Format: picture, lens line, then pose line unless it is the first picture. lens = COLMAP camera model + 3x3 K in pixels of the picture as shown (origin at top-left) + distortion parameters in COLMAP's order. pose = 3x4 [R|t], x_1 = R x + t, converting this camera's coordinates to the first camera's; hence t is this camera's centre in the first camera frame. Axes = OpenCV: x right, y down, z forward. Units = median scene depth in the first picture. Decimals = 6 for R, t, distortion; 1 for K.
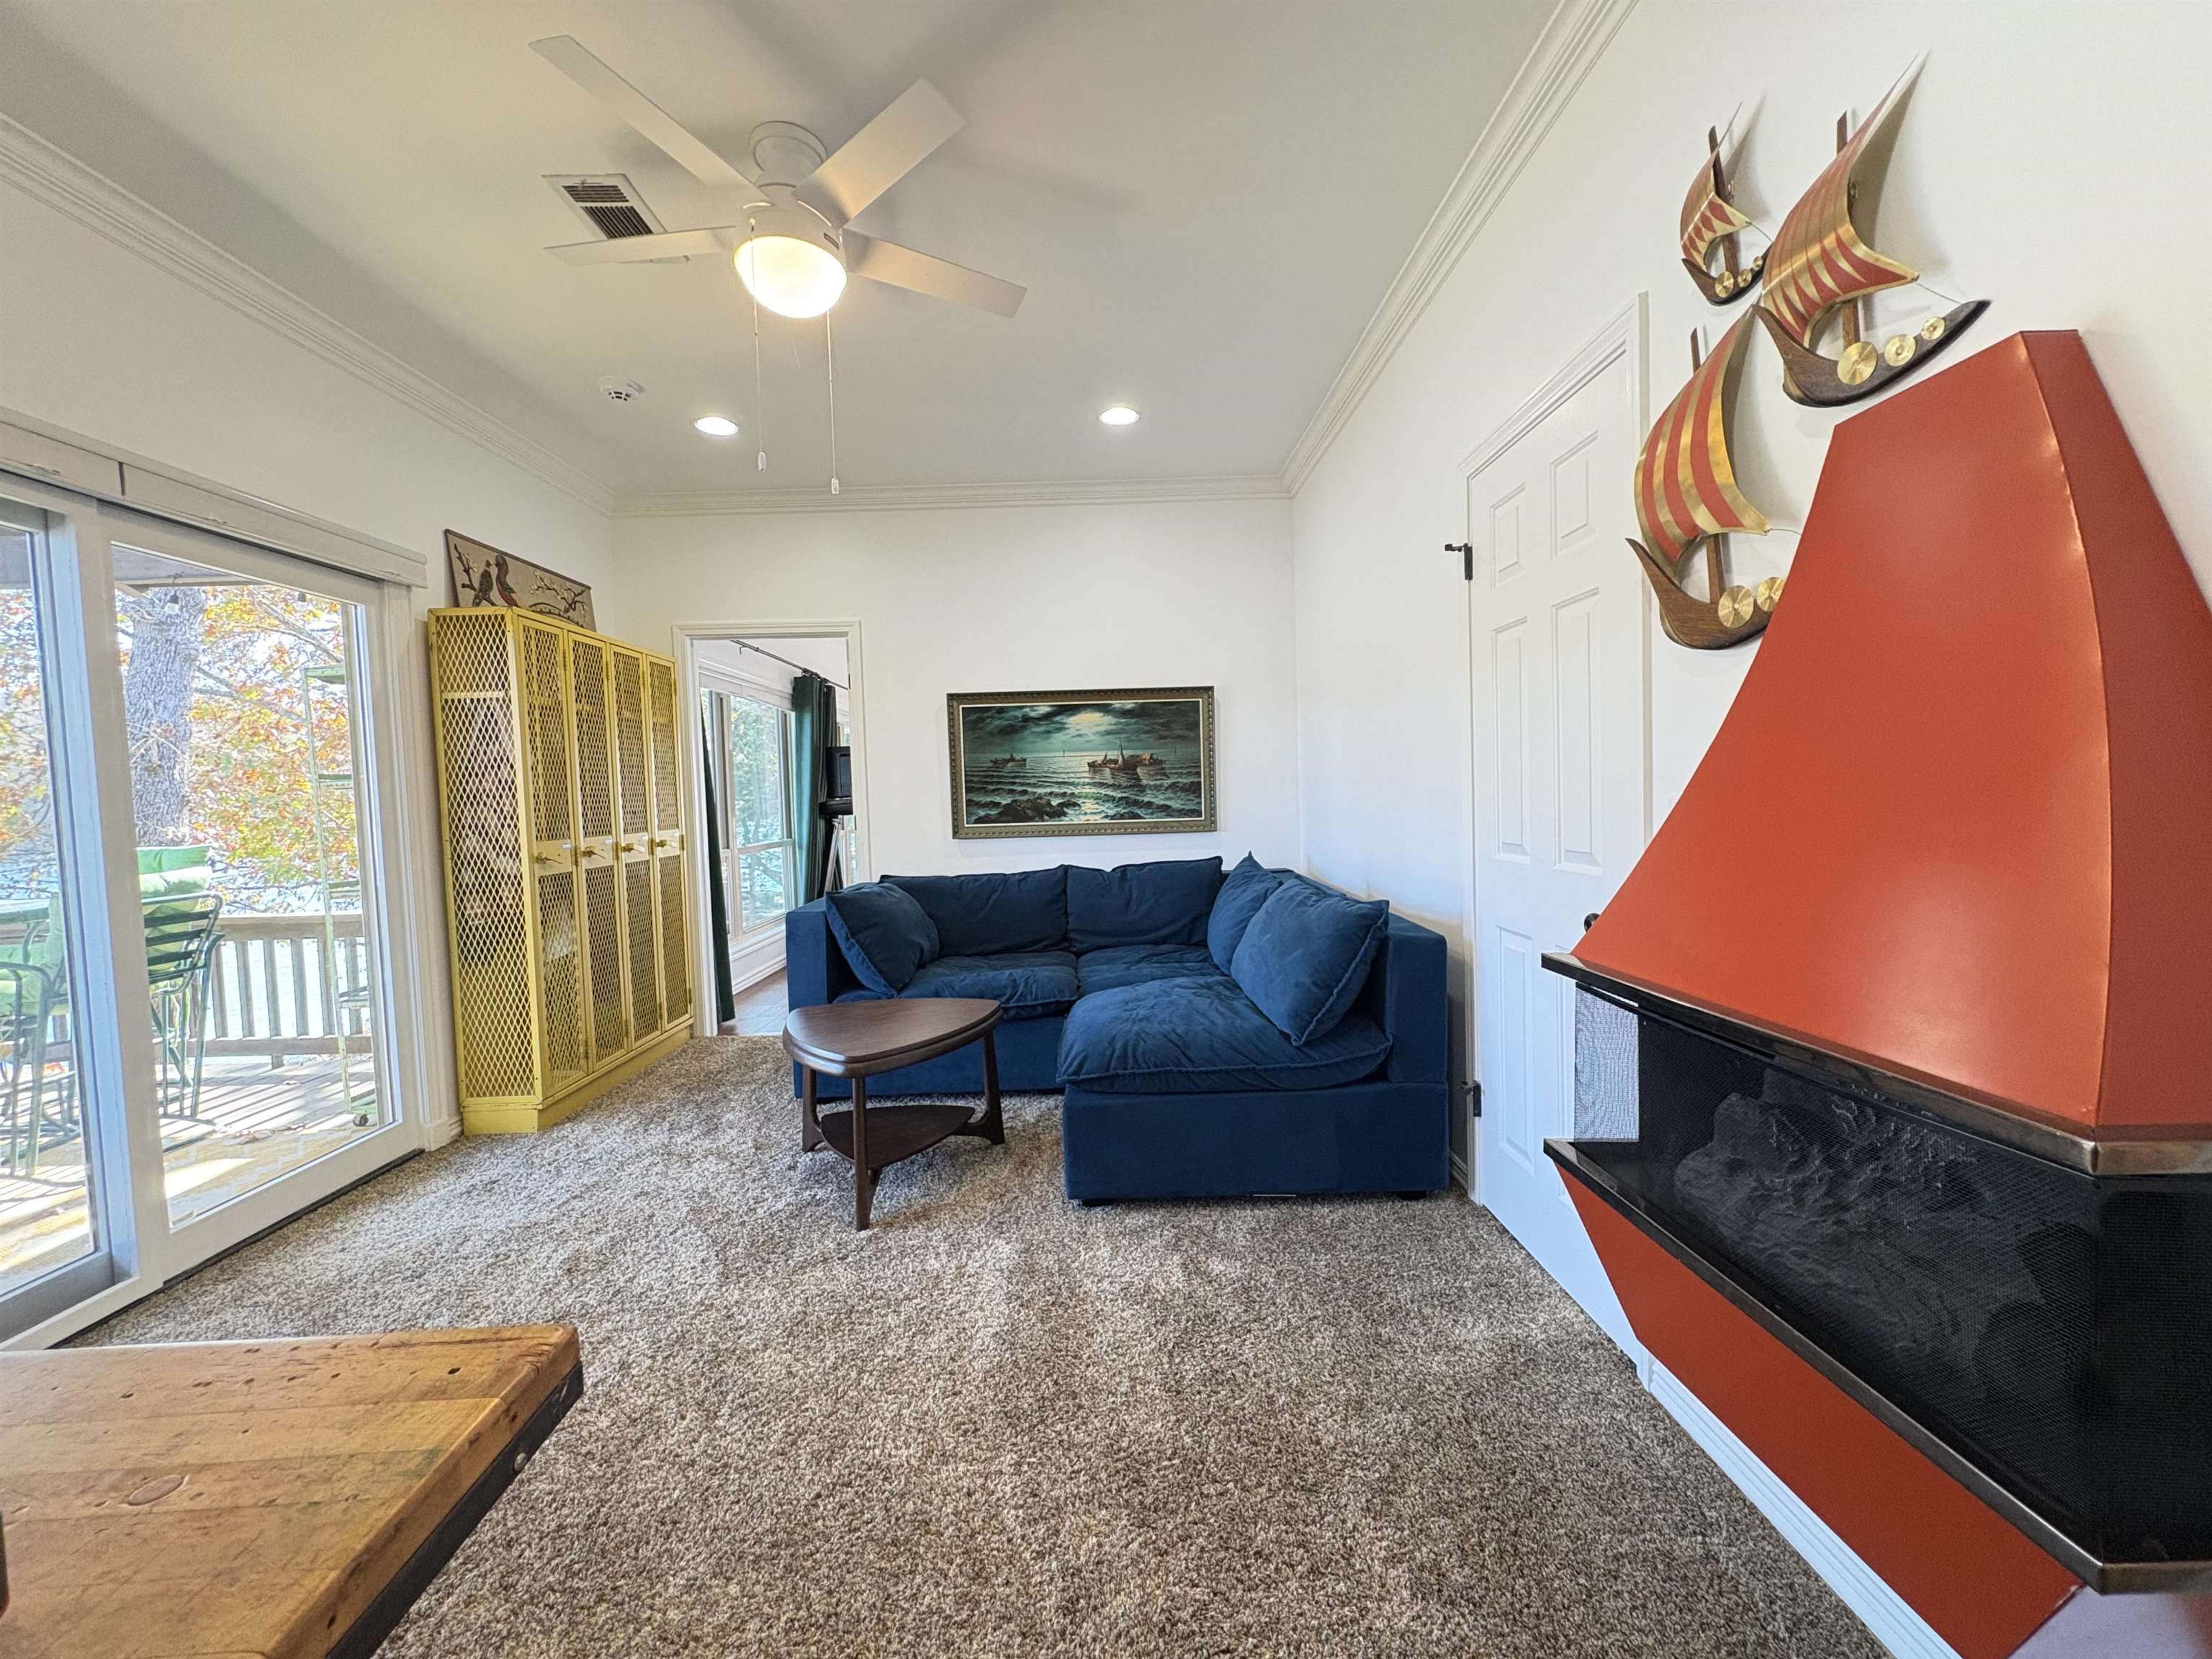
lens RADIAL K [[880.3, 0, 1104.6], [0, 880.3, 828.5], [0, 0, 1]] dist [-0.000650, 0.000411]
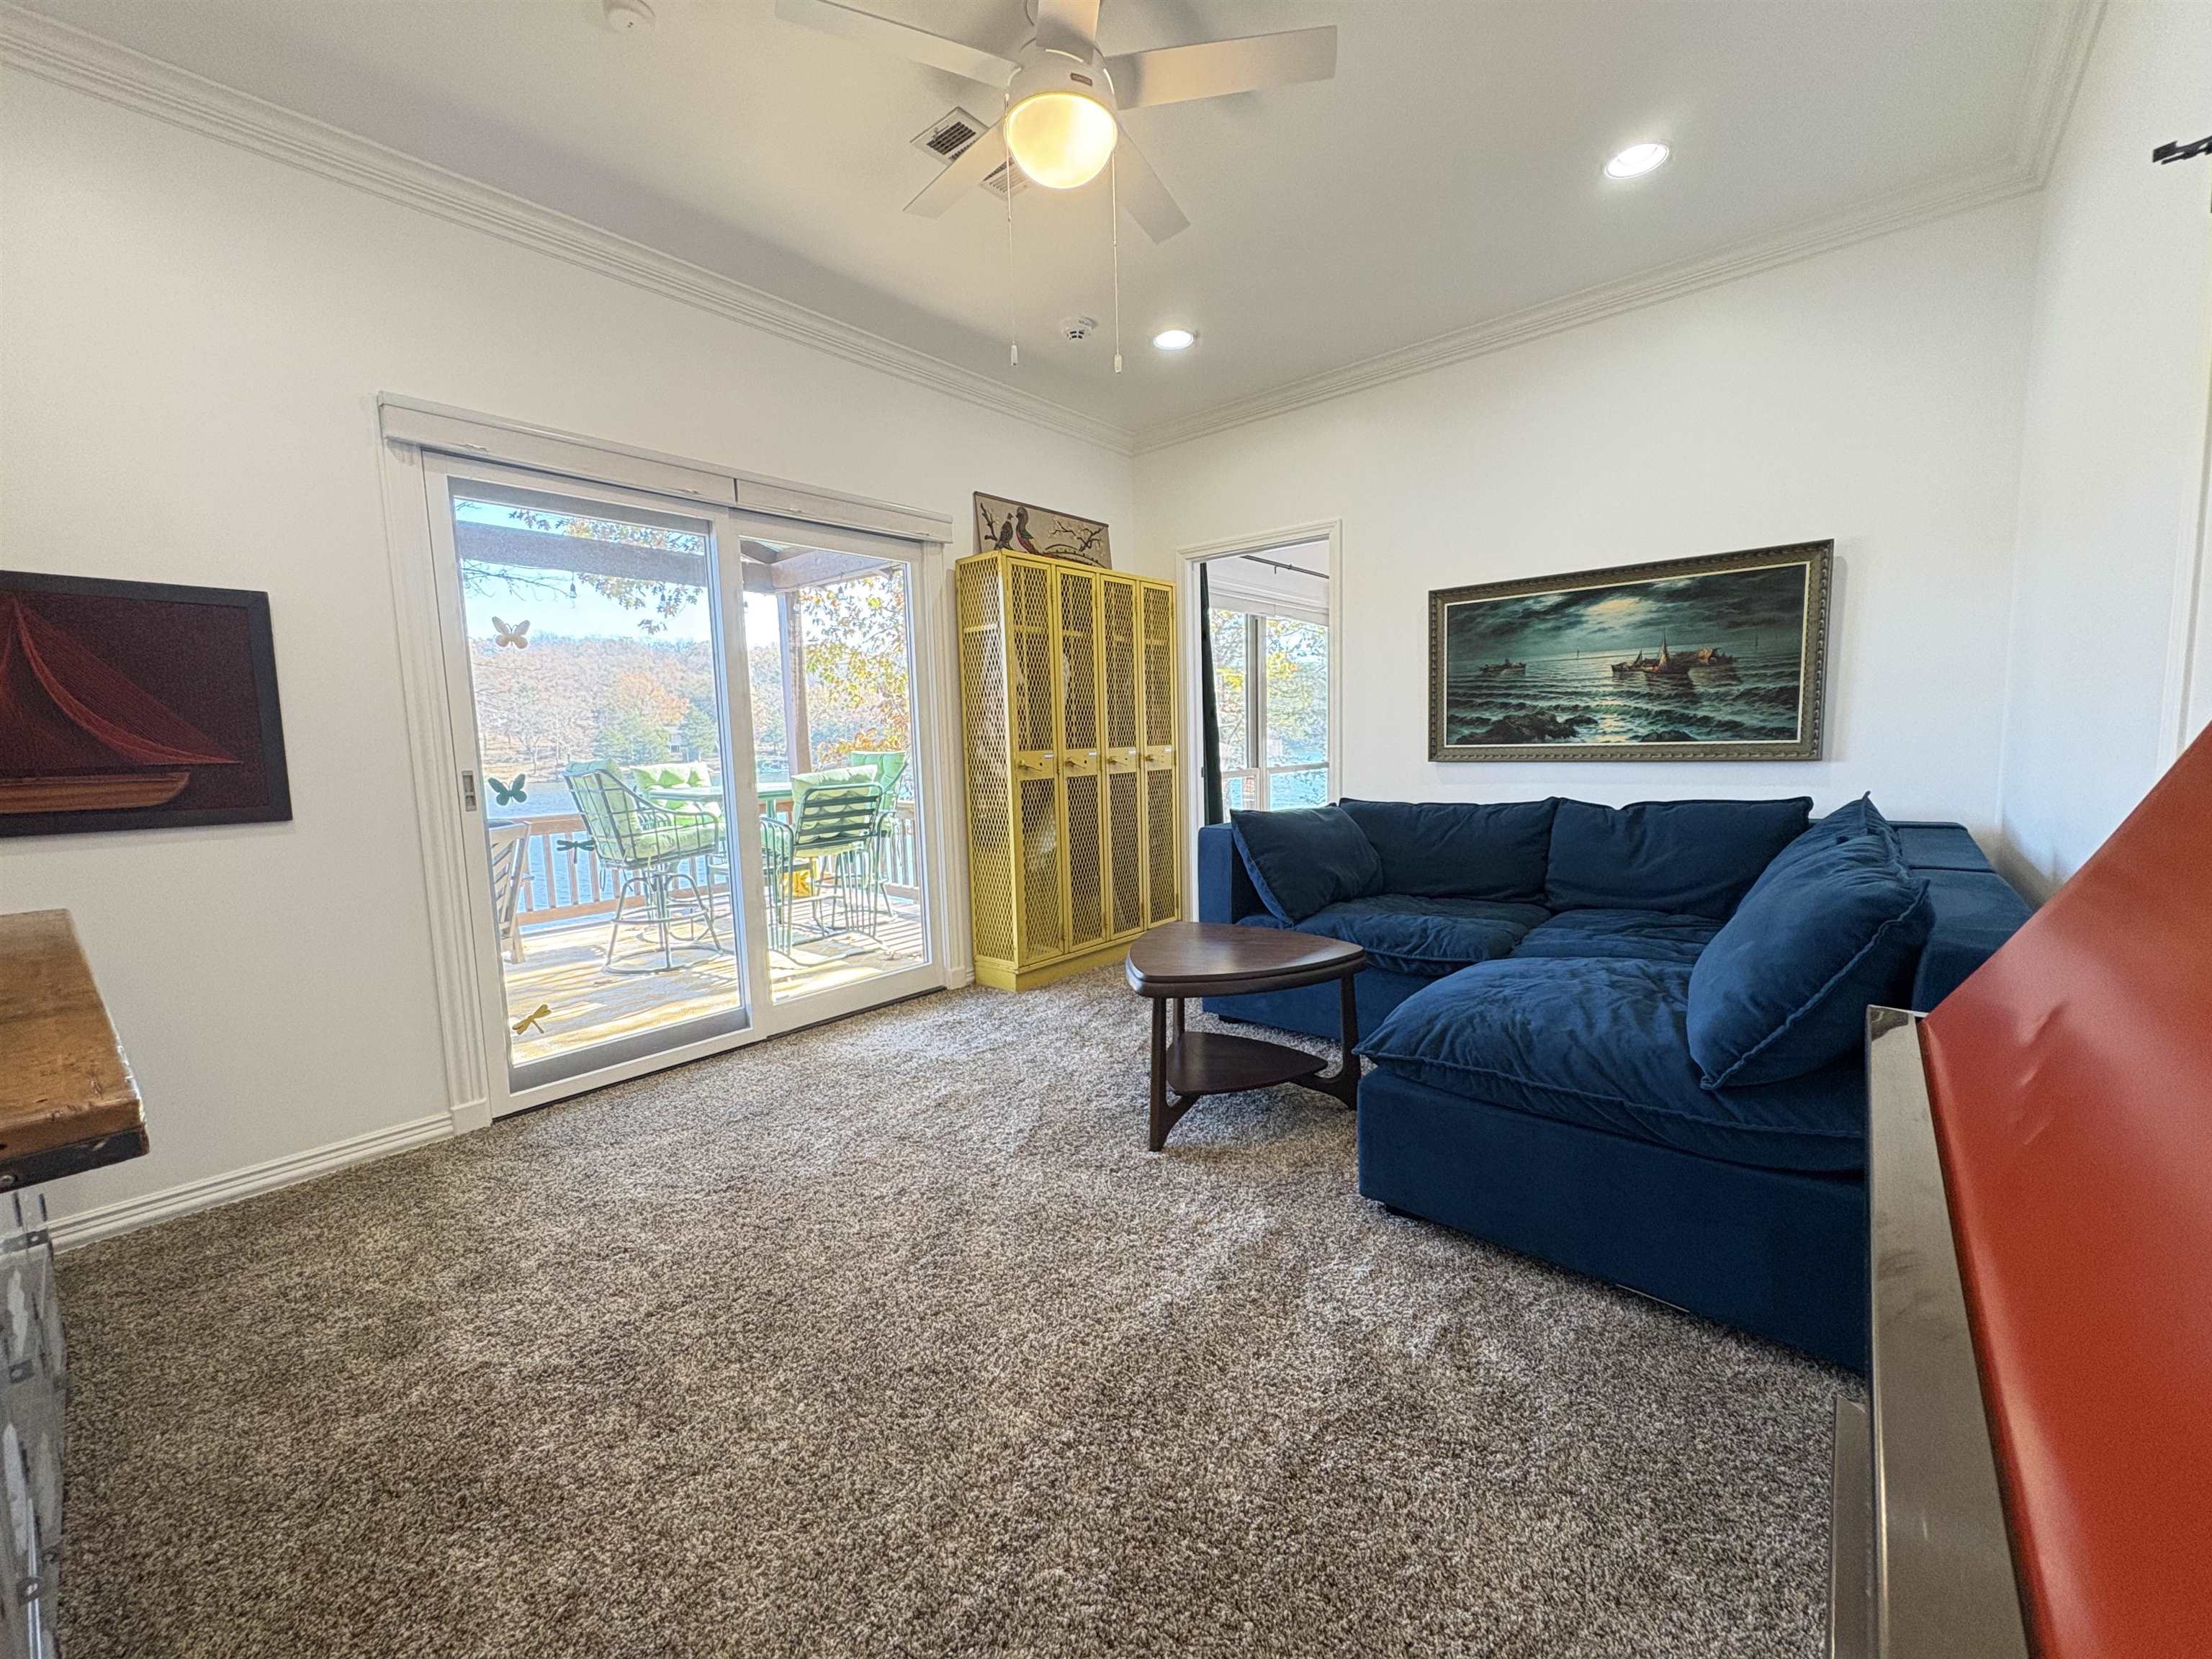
lens RADIAL K [[880.3, 0, 1106.8], [0, 880.3, 828.2], [0, 0, 1]] dist [-0.000650, 0.000411]
pose [[0.751072, 0.076963, -0.655719, 0.221441], [-0.023303, 0.995654, 0.090170, 0.008852], [0.659808, -0.052444, 0.749602, 0.185082]]
